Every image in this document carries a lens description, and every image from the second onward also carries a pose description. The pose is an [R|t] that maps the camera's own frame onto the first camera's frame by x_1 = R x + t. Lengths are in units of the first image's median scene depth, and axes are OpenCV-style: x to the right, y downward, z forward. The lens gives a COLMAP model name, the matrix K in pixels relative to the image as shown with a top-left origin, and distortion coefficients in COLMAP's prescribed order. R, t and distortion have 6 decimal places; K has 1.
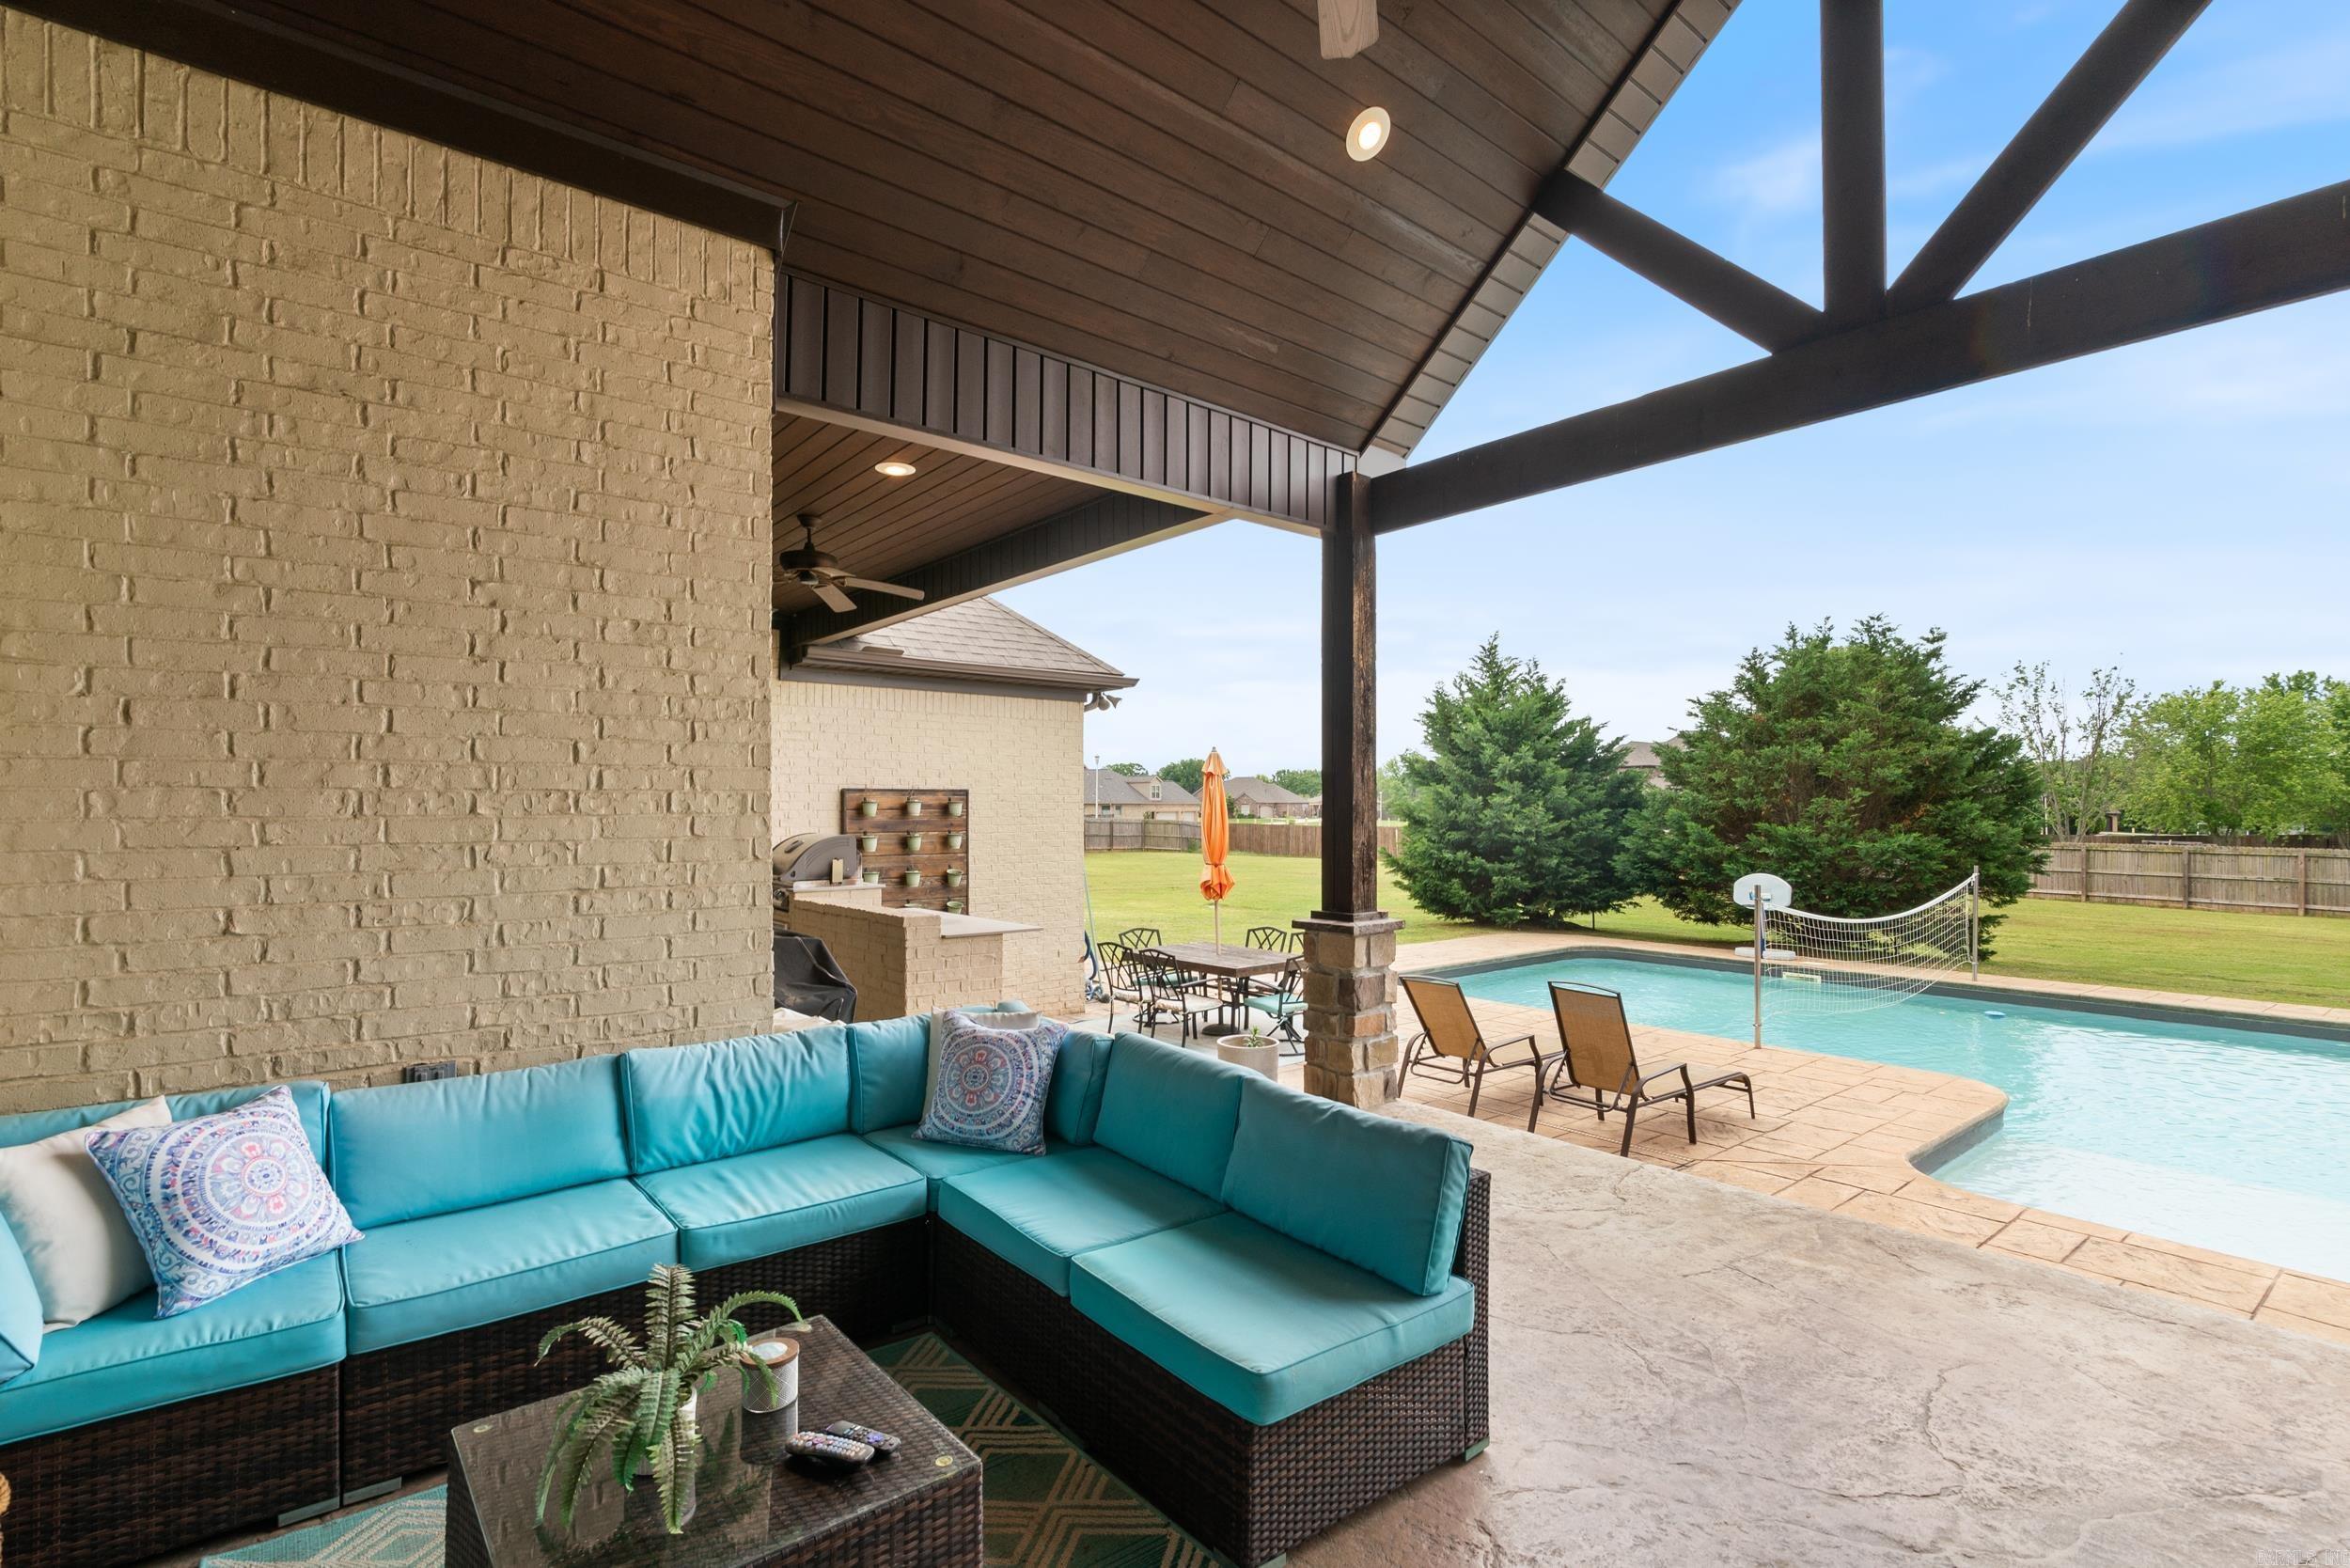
lens RADIAL K [[1083.9, 0, 1171.9], [0, 1083.9, 798.4], [0, 0, 1]] dist [-0.007342, 0.001392]
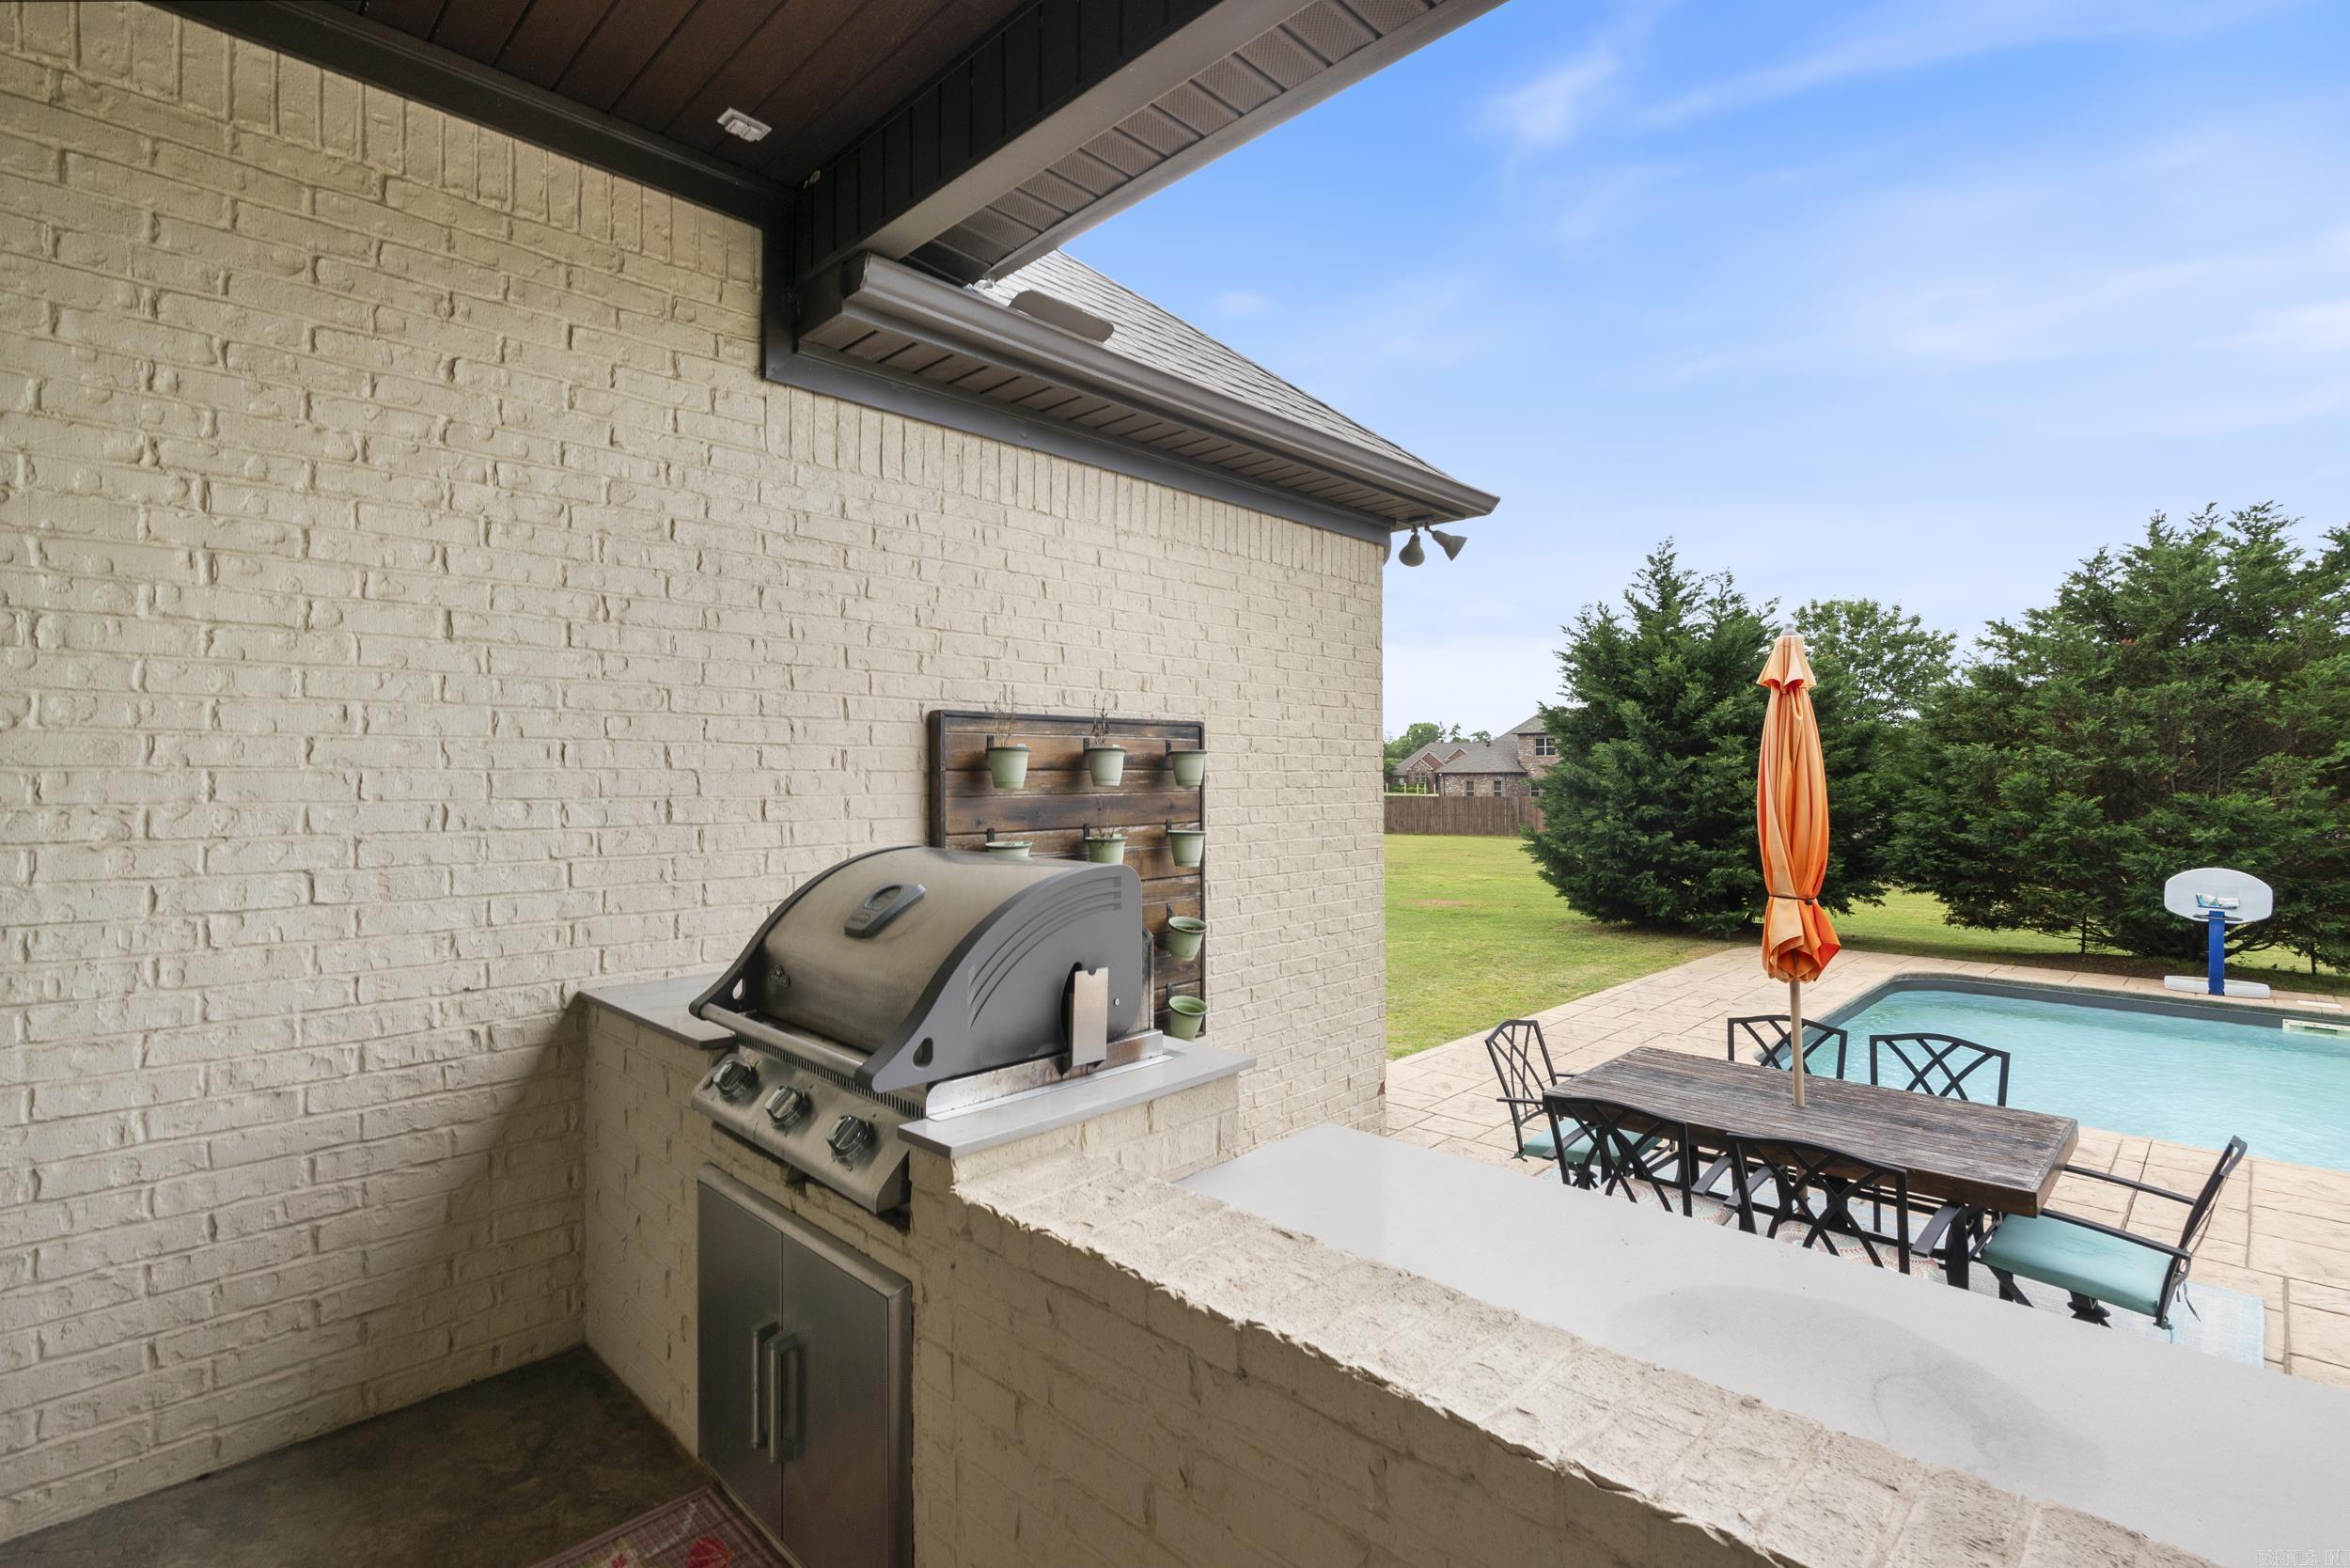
lens RADIAL K [[1083.9, 0, 1178.4], [0, 1083.9, 767.6], [0, 0, 1]] dist [-0.007342, 0.001392]
pose [[0.993259, -0.000264, 0.115919, -0.227873], [0.000187, 1.000000, 0.000676, 0.008221], [-0.115919, -0.000650, 0.993258, 0.544699]]
